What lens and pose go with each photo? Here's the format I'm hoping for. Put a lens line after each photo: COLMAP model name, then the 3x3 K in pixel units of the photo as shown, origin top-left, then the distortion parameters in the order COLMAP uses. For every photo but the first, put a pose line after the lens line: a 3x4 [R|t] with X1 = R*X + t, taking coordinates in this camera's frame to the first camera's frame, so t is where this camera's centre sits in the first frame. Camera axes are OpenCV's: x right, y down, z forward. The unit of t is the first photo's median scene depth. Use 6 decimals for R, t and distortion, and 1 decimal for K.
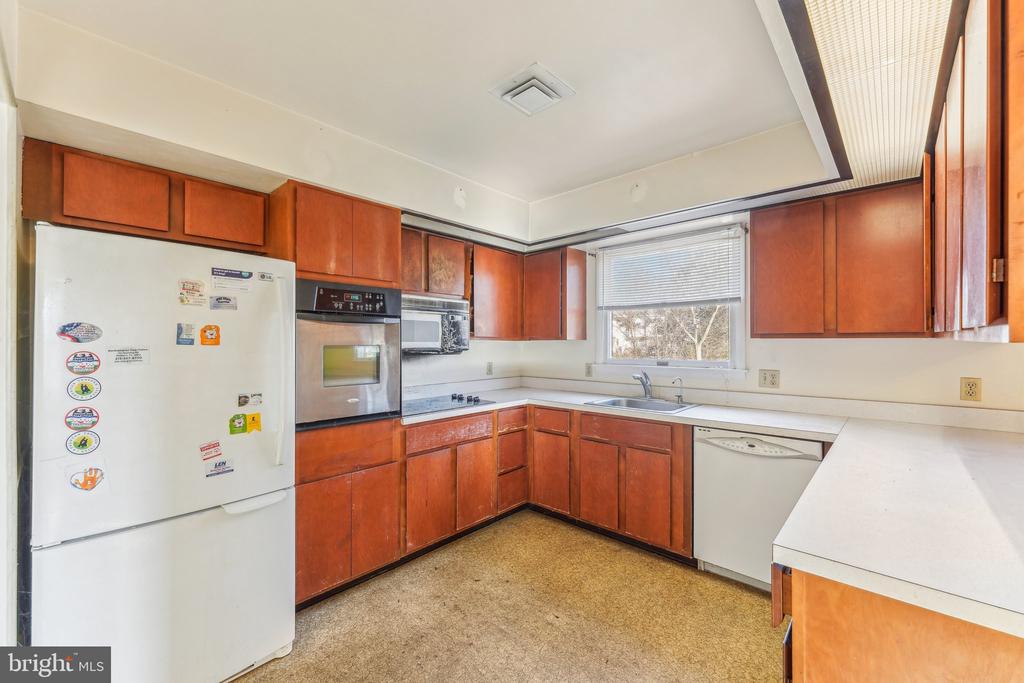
lens RADIAL K [[416.6, 0, 510.6], [0, 416.6, 342.4], [0, 0, 1]] dist [-0.002043, 0.000345]
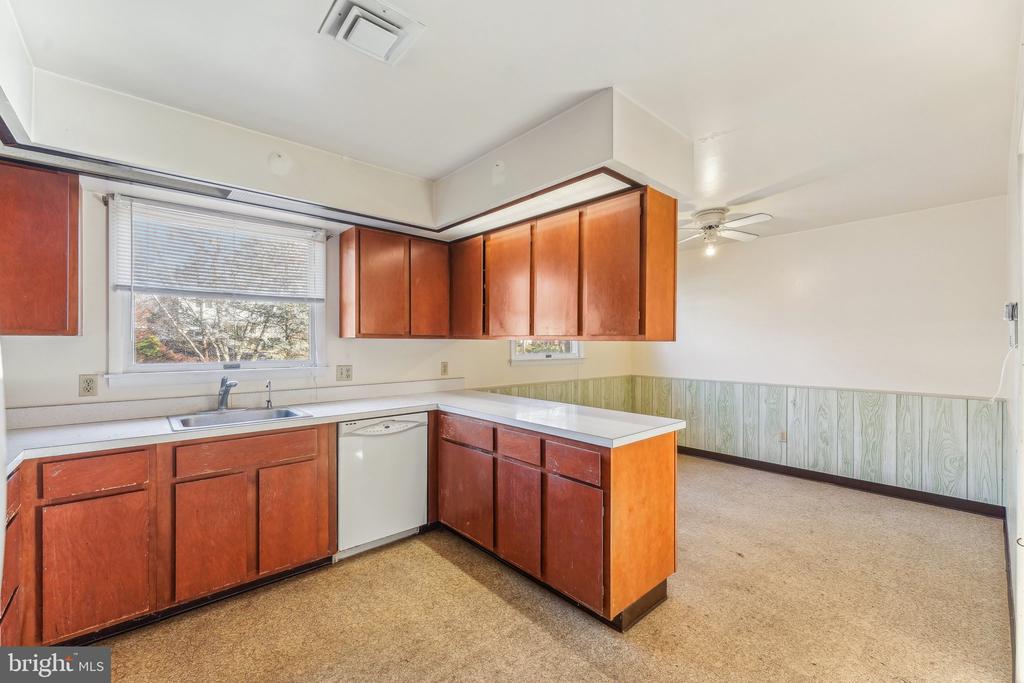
lens RADIAL K [[416.6, 0, 512.6], [0, 416.6, 345.3], [0, 0, 1]] dist [-0.002043, 0.000345]
pose [[0.100151, -0.003113, 0.994967, -0.498132], [-0.000905, 0.999994, 0.003220, 0.007041], [-0.994972, -0.001223, 0.100147, 0.444057]]
